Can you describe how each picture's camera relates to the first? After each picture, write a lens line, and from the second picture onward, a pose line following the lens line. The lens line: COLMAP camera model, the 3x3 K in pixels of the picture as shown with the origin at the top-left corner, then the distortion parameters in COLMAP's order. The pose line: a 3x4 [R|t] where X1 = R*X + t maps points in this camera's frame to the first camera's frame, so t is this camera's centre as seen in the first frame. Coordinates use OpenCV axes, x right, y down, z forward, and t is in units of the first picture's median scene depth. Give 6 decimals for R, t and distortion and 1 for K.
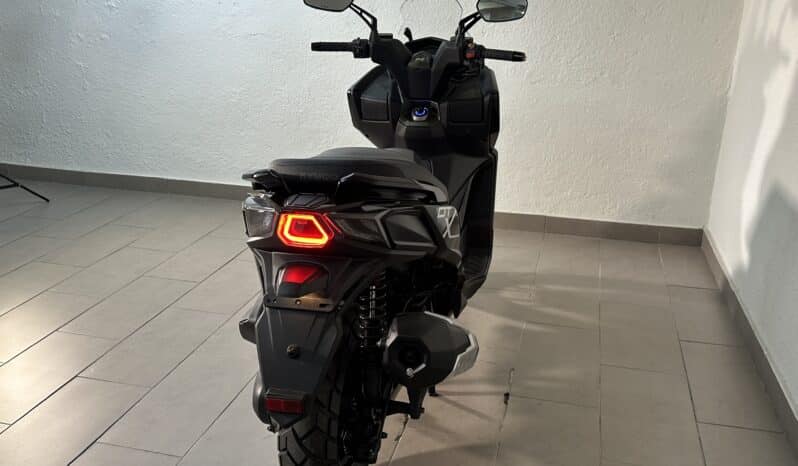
lens RADIAL K [[731.3, 0, 398.9], [0, 731.3, 240.6], [0, 0, 1]] dist [0.065231, 0.000000]
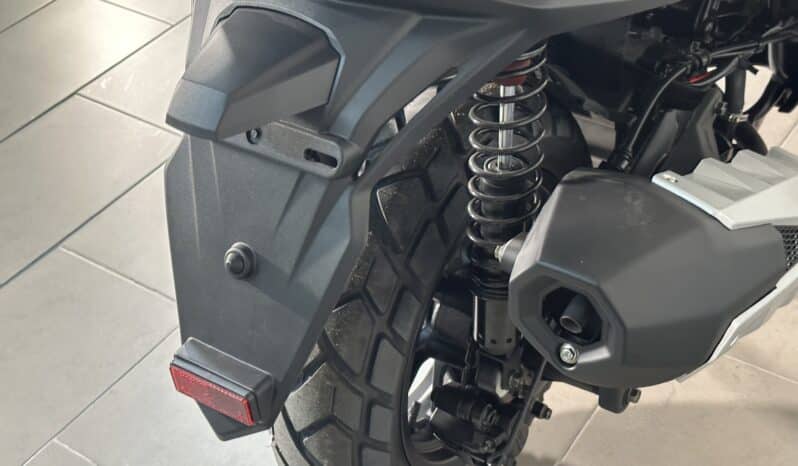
lens RADIAL K [[1100.3, 0, 403.9], [0, 1100.3, 237.8], [0, 0, 1]] dist [0.093299, 0.000000]
pose [[0.933329, 0.172817, -0.314692, 0.060166], [-0.039048, 0.920190, 0.389520, -0.044978], [0.356892, -0.351262, 0.865588, 0.335410]]
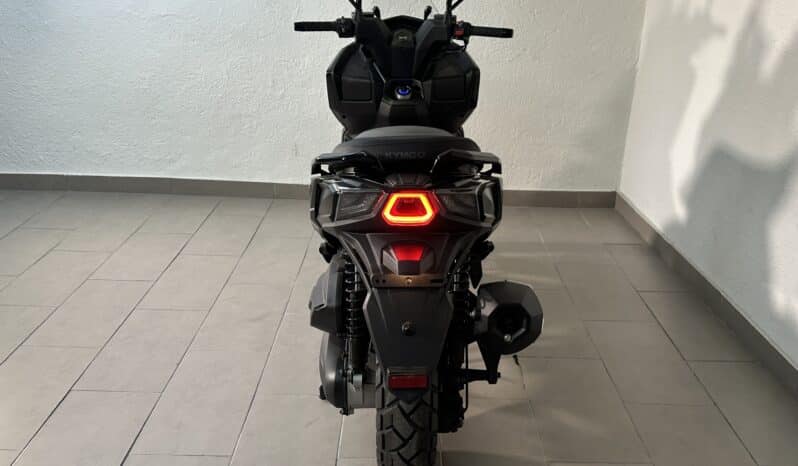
lens RADIAL K [[731.3, 0, 391.3], [0, 731.3, 246.0], [0, 0, 1]] dist [0.065231, 0.000000]
pose [[0.973053, -0.080674, 0.216007, -0.225954], [0.074056, 0.996508, 0.038572, -0.002358], [-0.218364, -0.021536, 0.975630, 0.012398]]
